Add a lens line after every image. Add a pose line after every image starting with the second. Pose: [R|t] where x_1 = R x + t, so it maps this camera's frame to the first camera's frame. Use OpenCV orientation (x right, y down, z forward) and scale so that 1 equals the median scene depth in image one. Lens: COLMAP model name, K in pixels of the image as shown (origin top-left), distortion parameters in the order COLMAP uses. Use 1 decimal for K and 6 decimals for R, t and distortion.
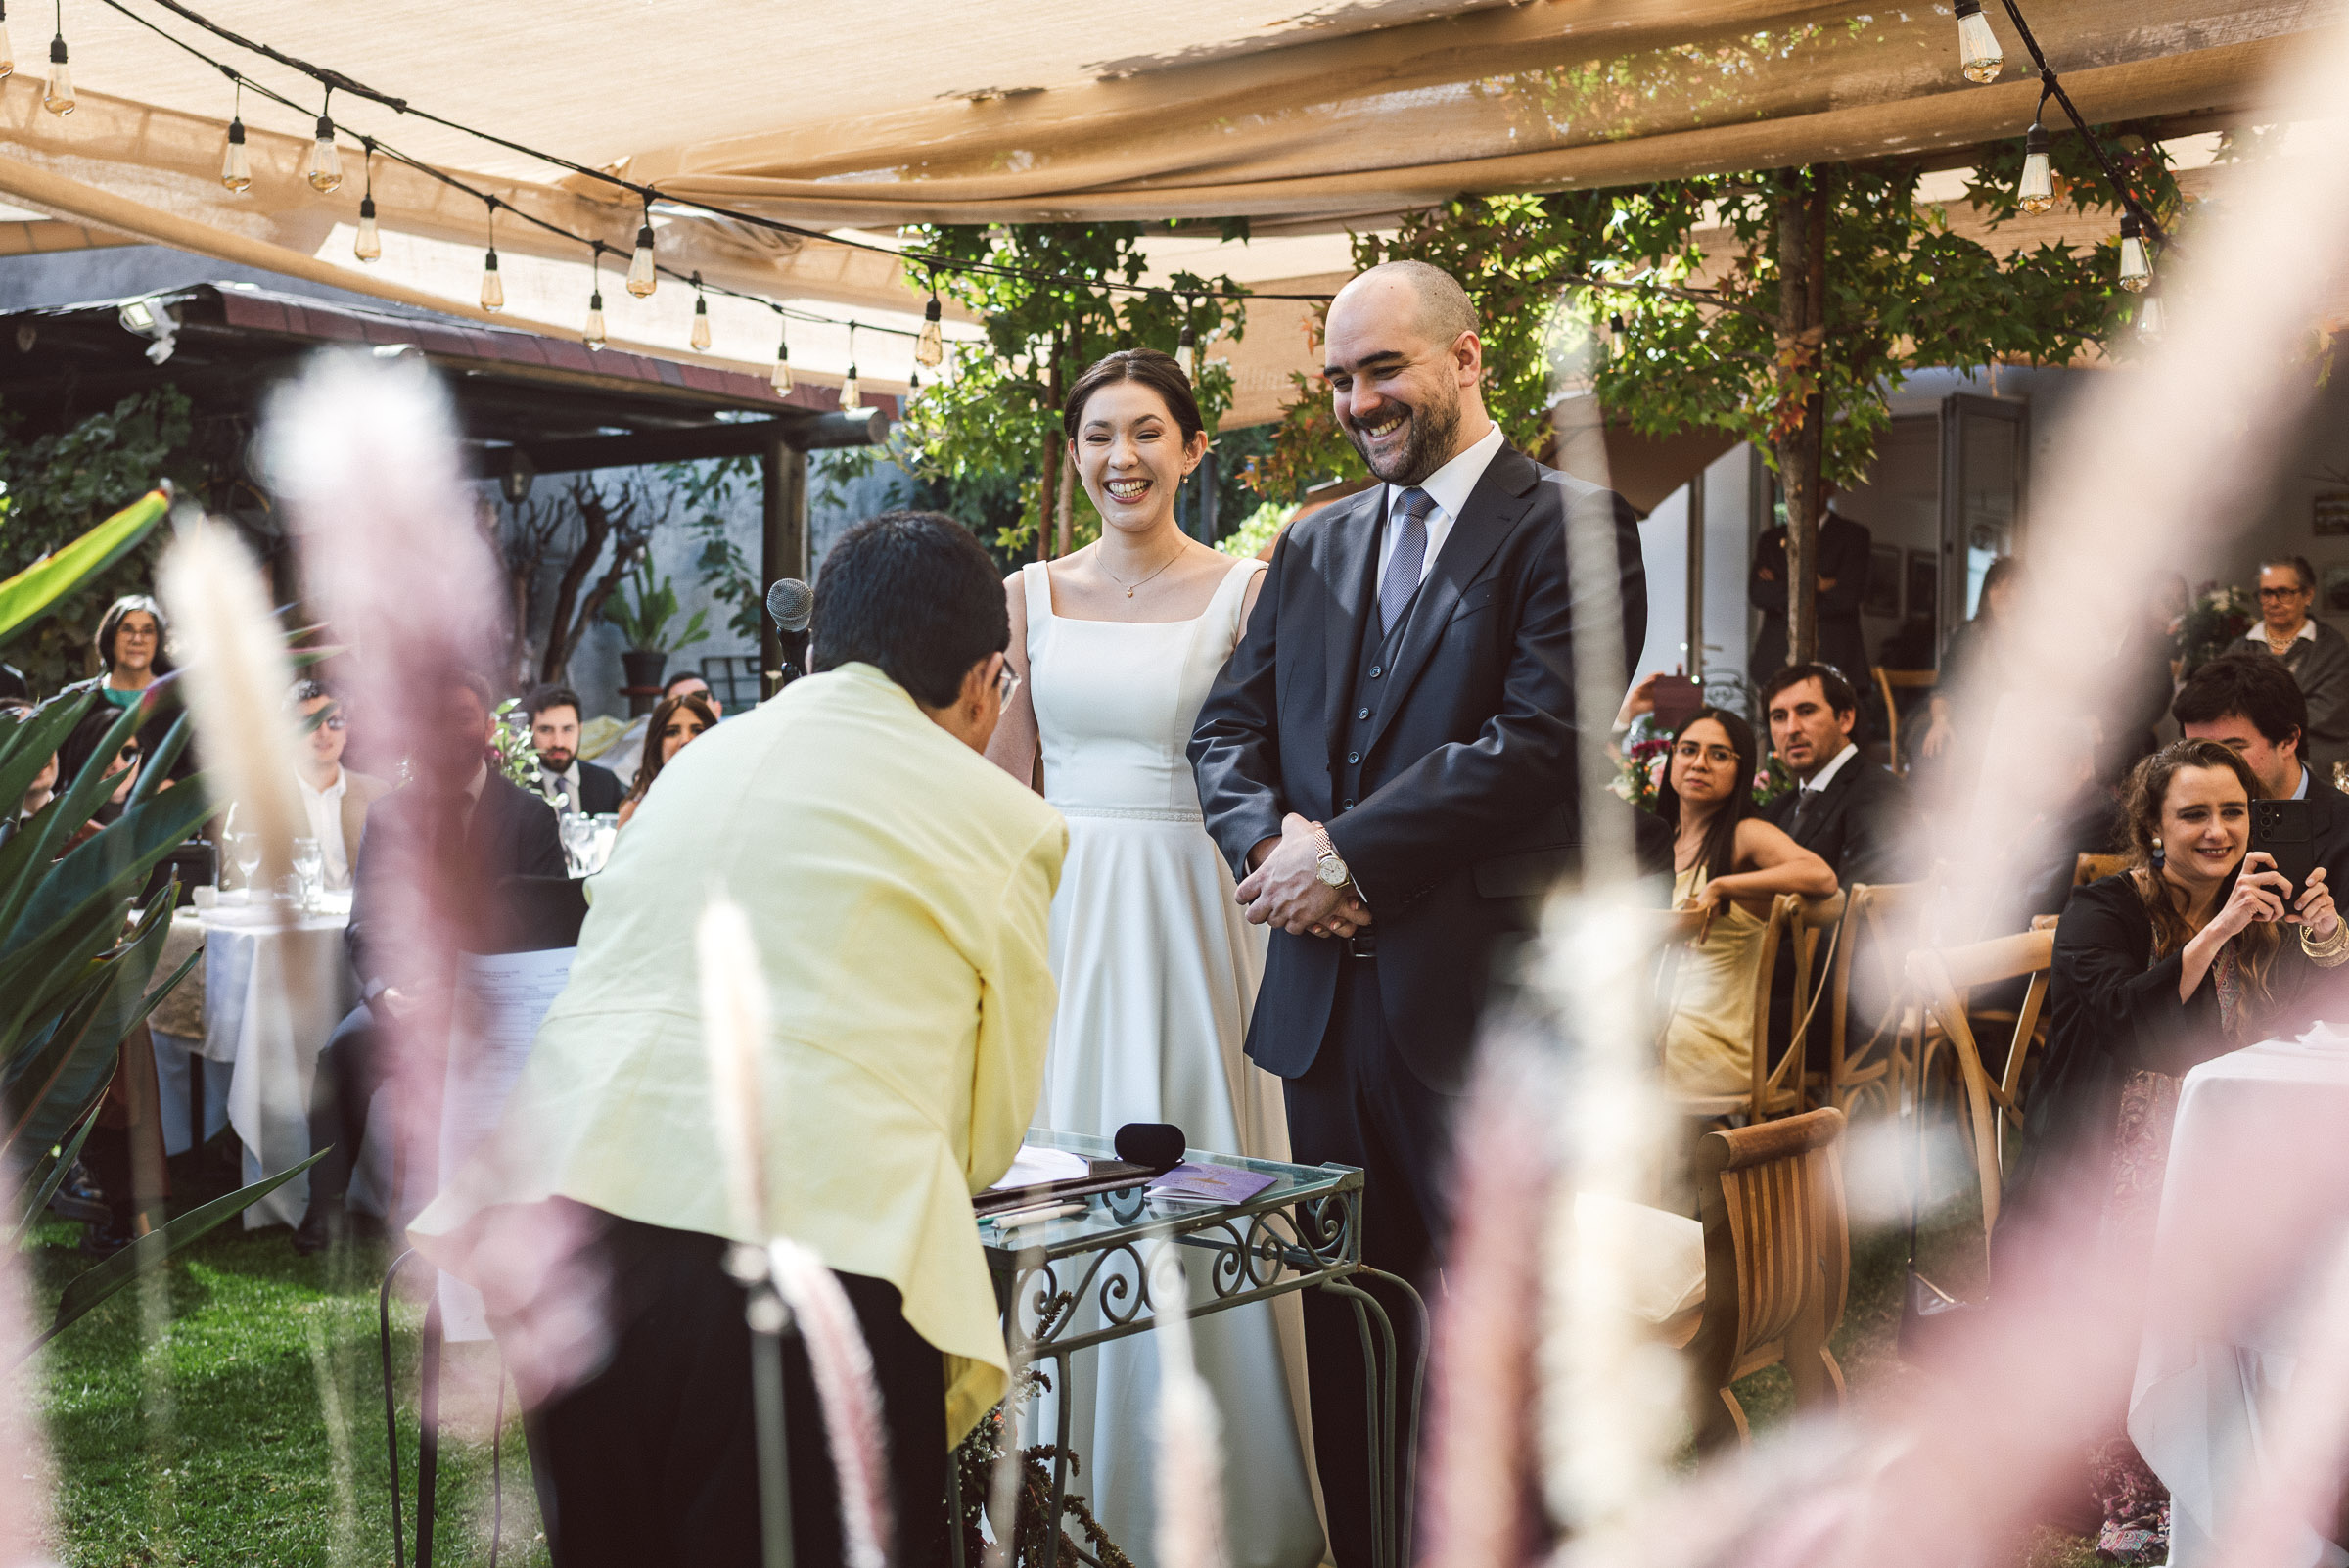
lens RADIAL K [[2419.8, 0, 1125.2], [0, 2419.8, 786.1], [0, 0, 1]] dist [0.007790, -0.006469]
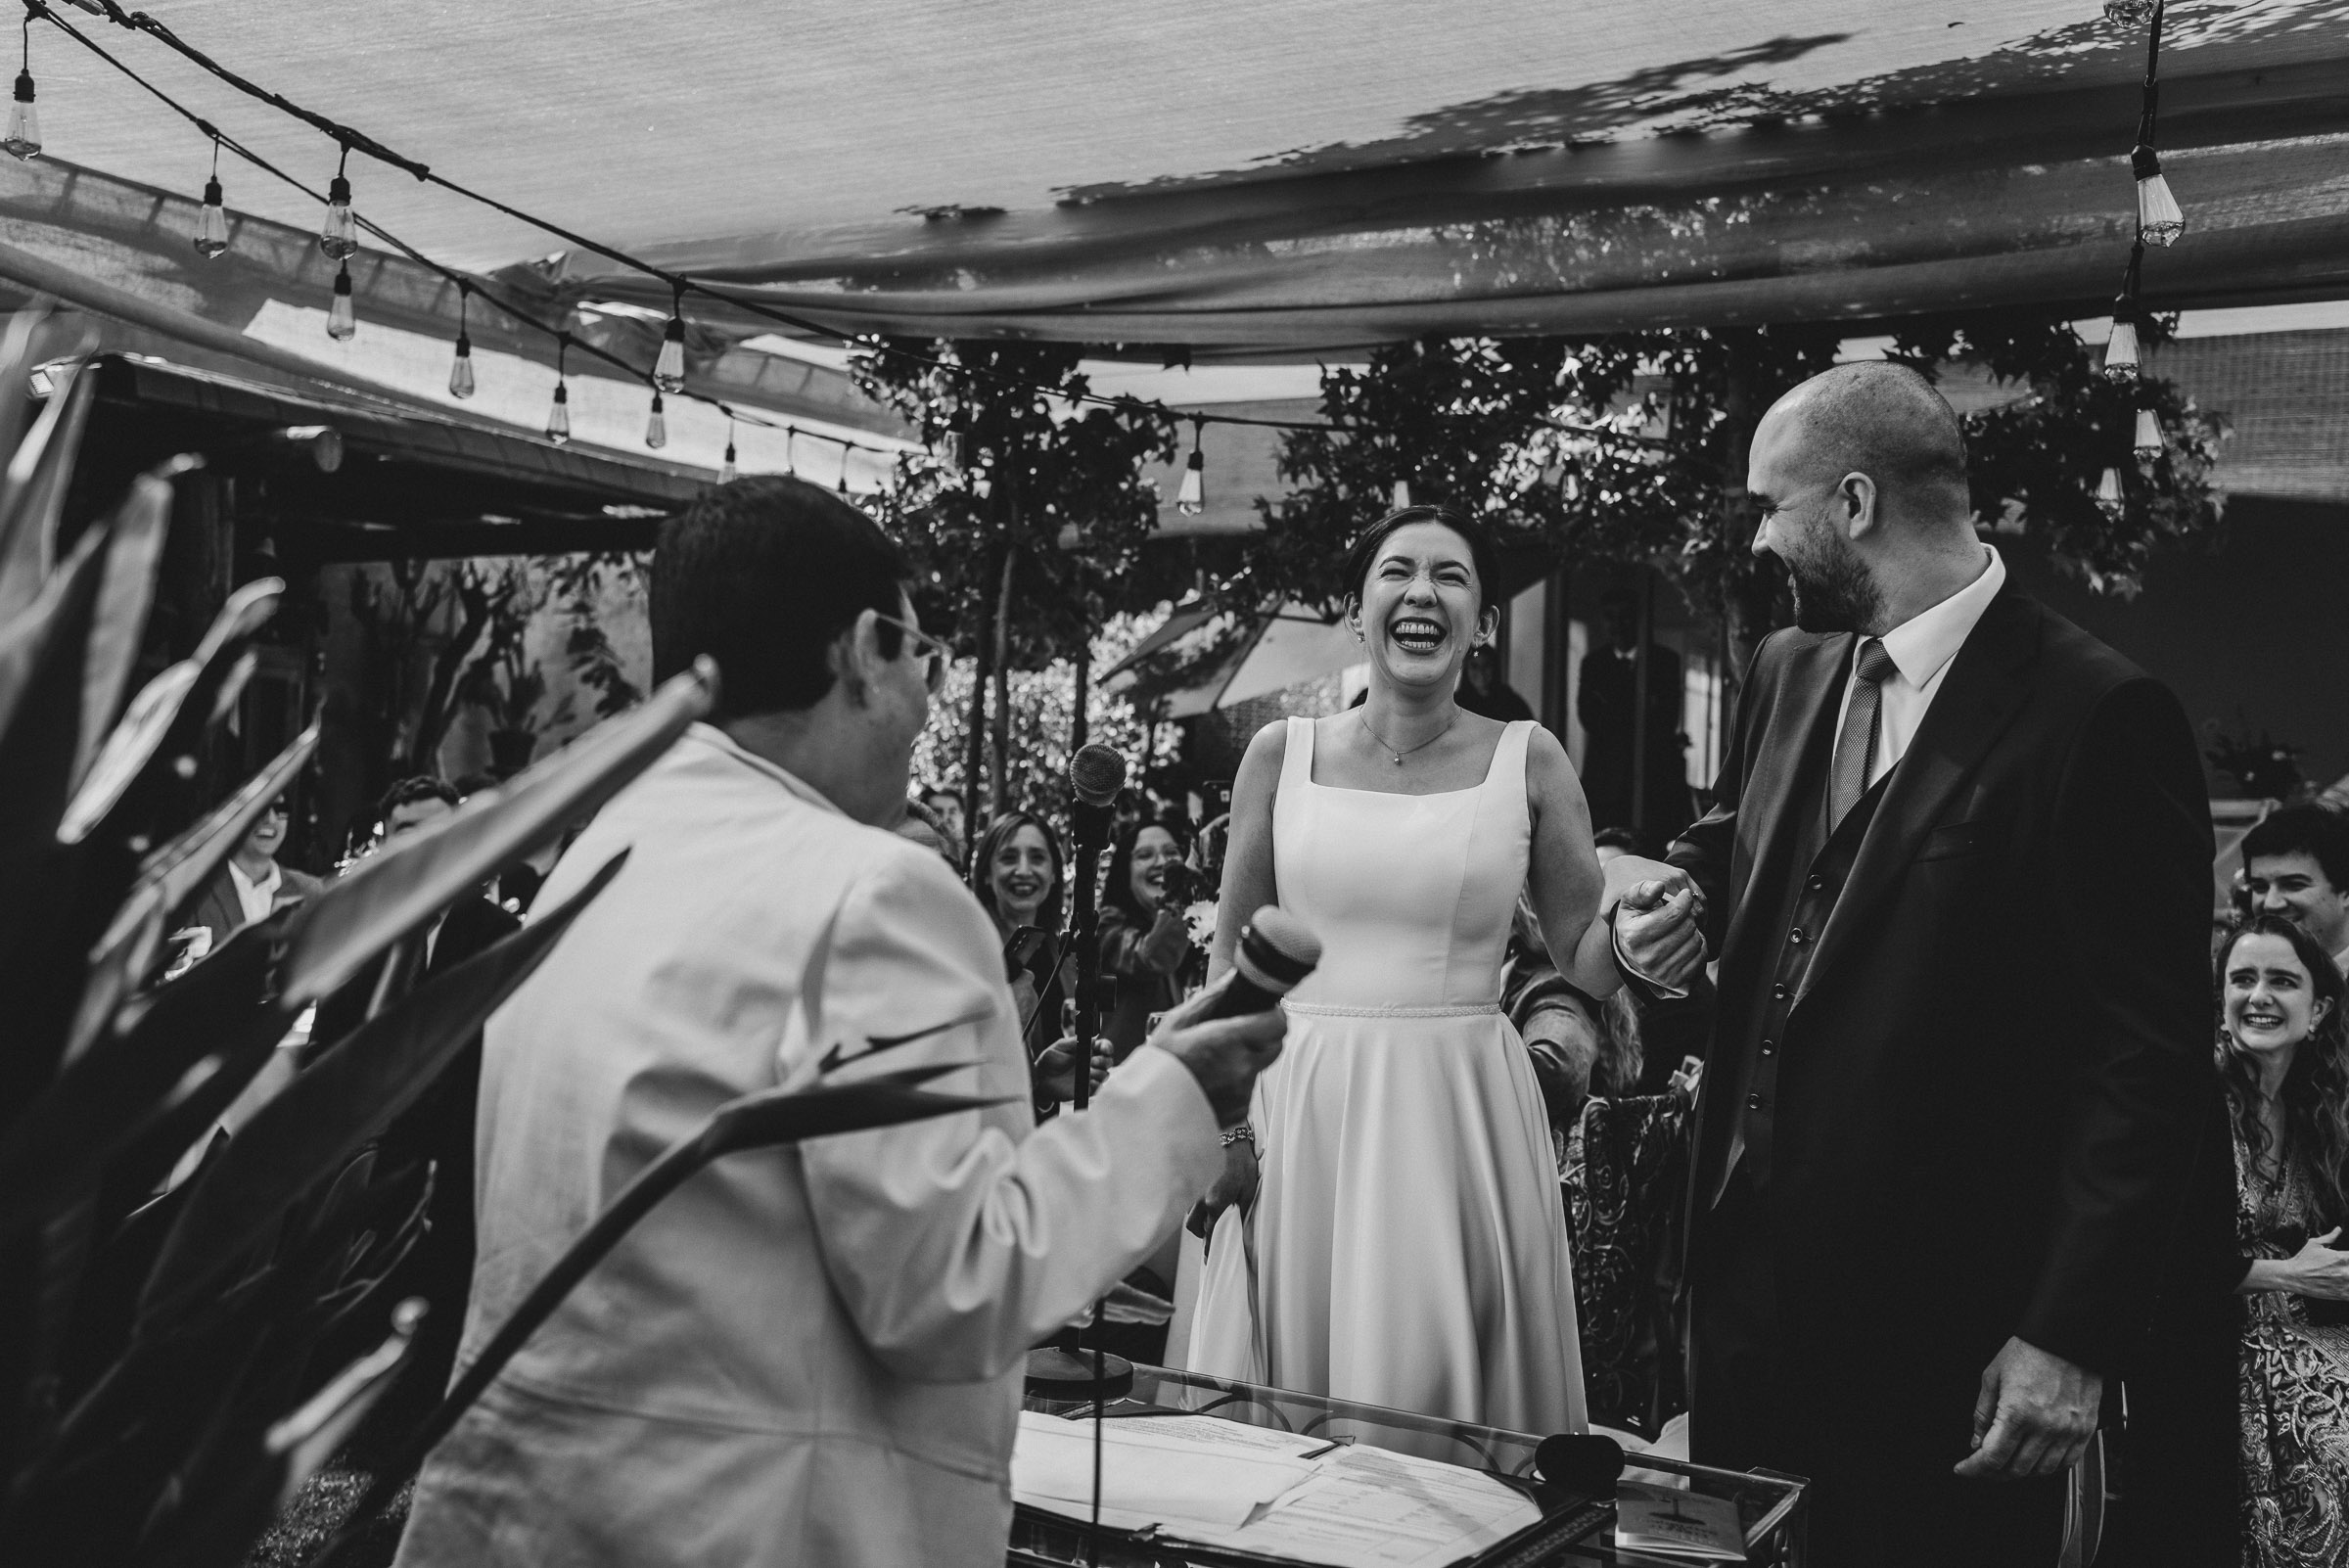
lens RADIAL K [[2136.7, 0, 1174.5], [0, 2136.7, 784.0], [0, 0, 1]] dist [0.007628, 0.000167]
pose [[0.990212, 0.027067, 0.136924, -0.077536], [-0.022781, 0.999203, -0.032777, -0.017904], [-0.137702, 0.029337, 0.990039, 0.103142]]
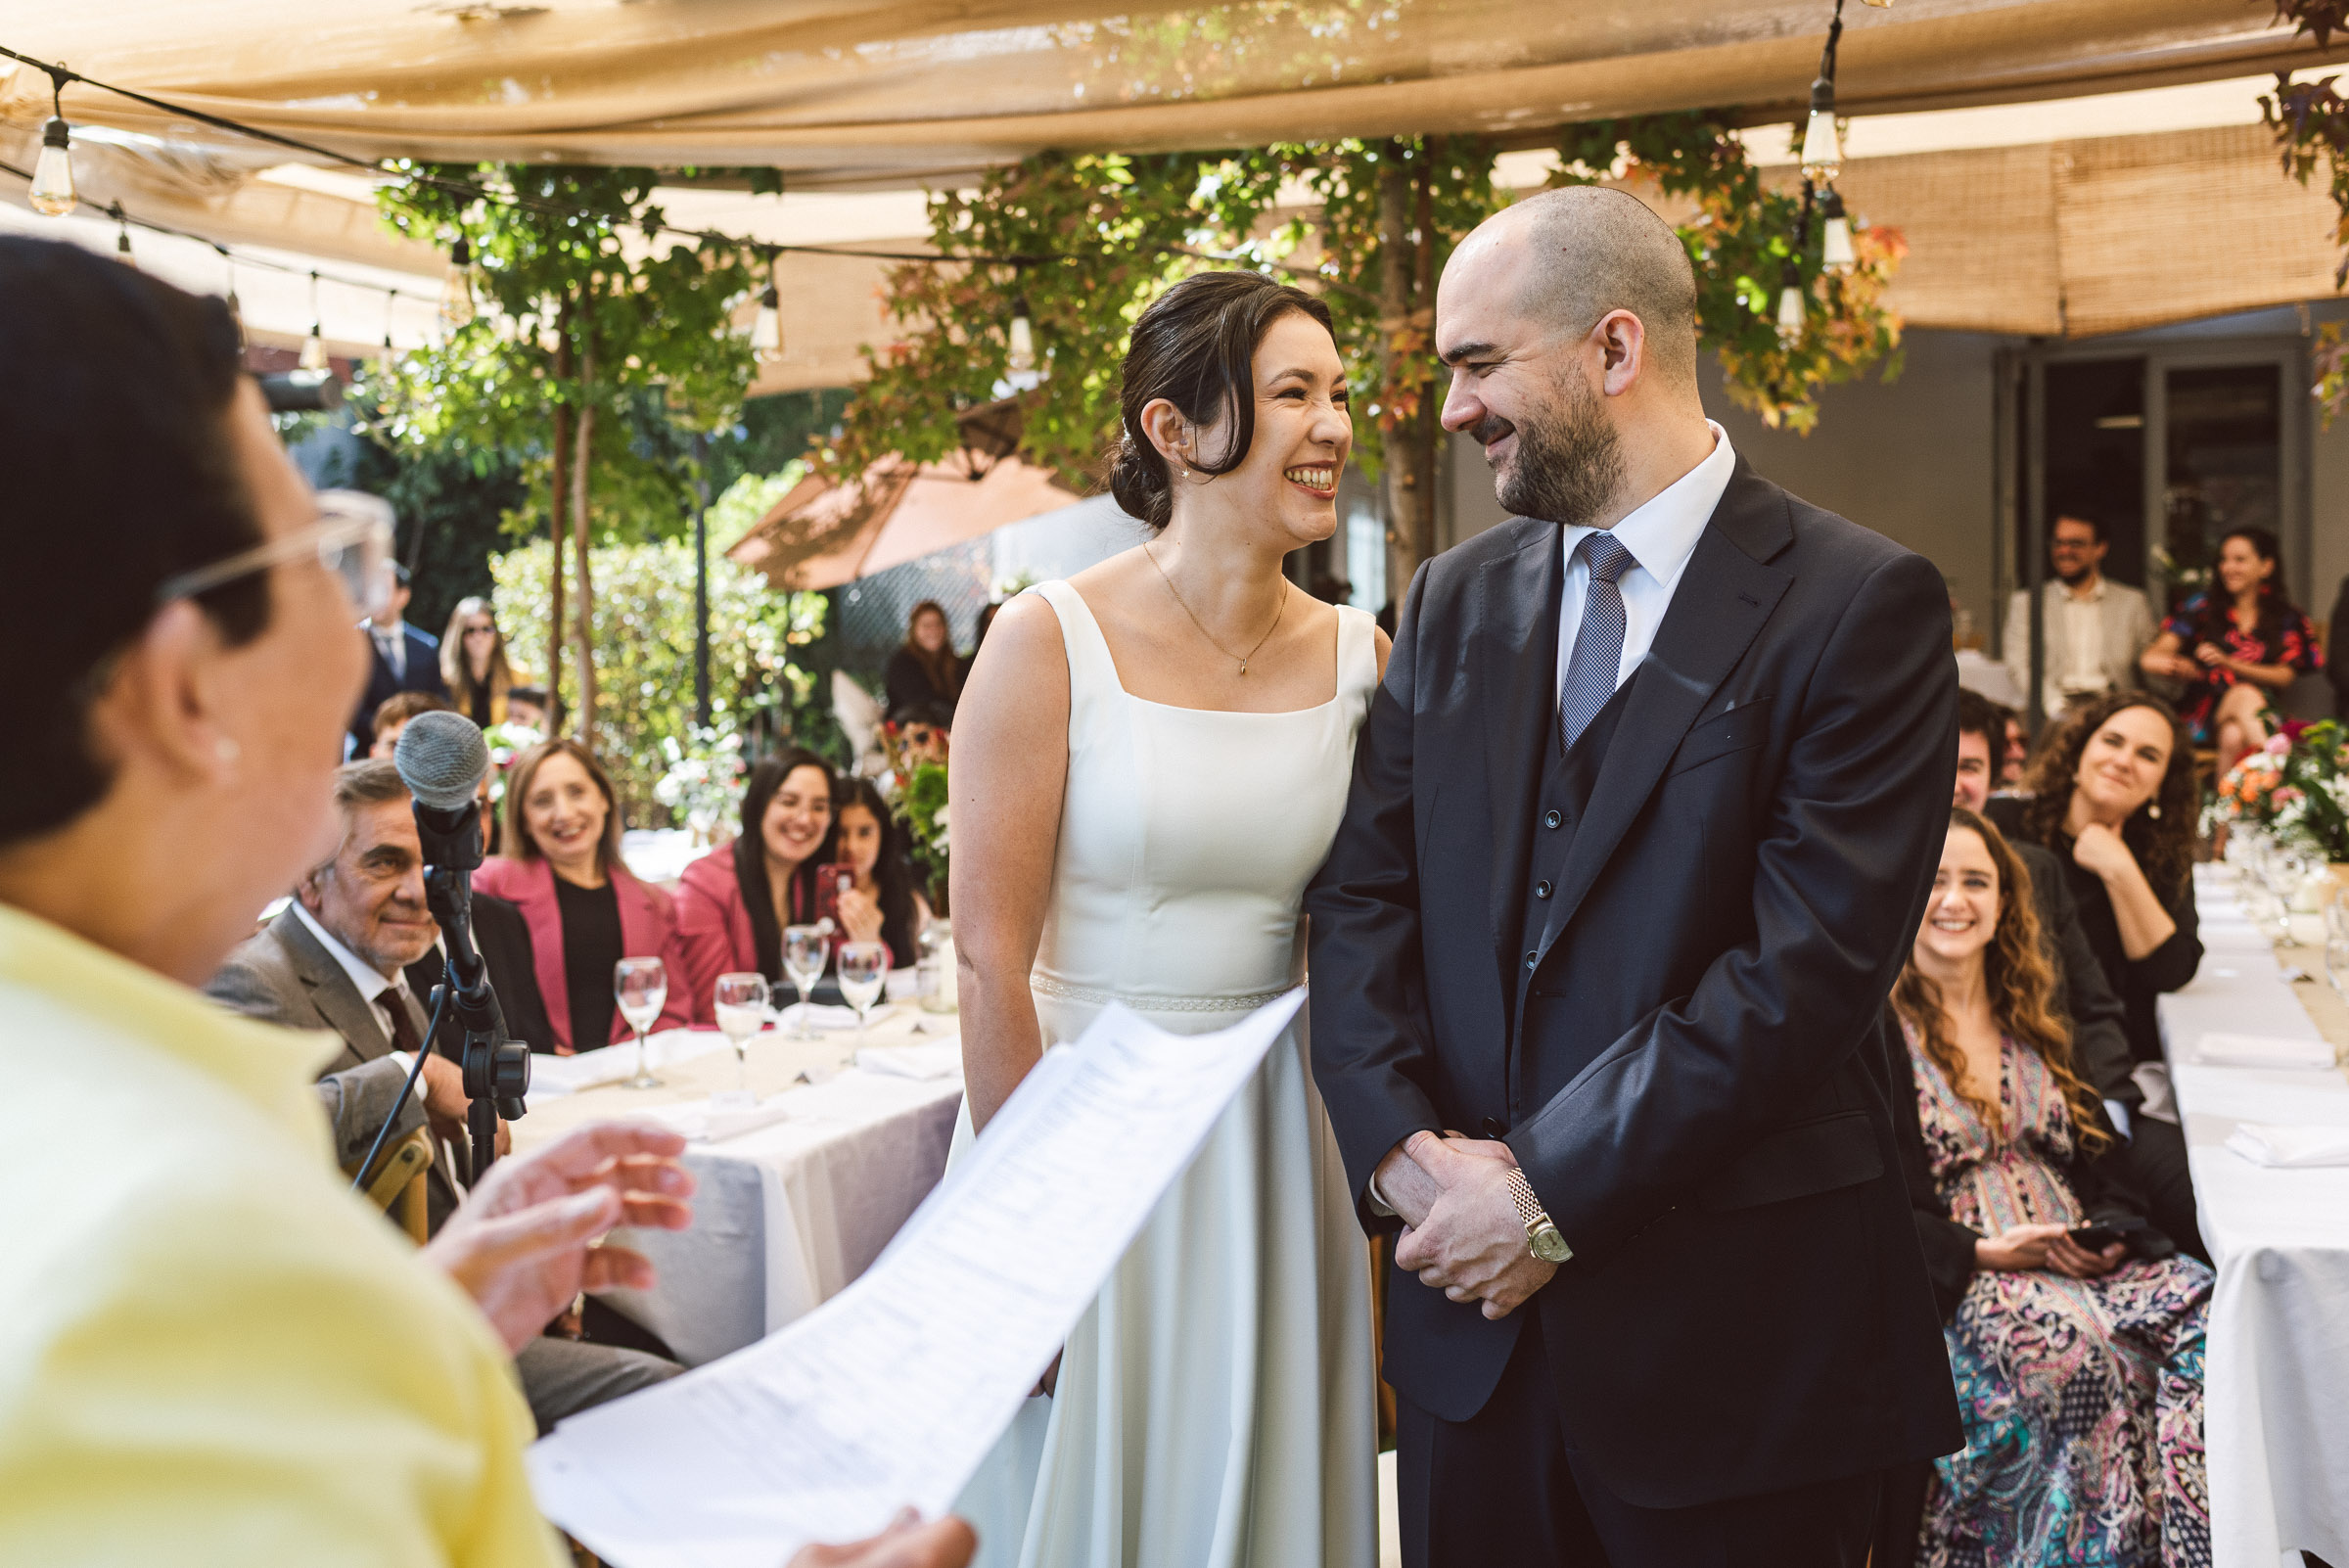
lens RADIAL K [[2136.7, 0, 1174.5], [0, 2136.7, 784.0], [0, 0, 1]] dist [0.007628, 0.000167]
pose [[0.958573, -0.032771, 0.282955, -0.043273], [0.023836, 0.999104, 0.034962, -0.030303], [-0.283848, -0.026769, 0.958496, 0.187220]]
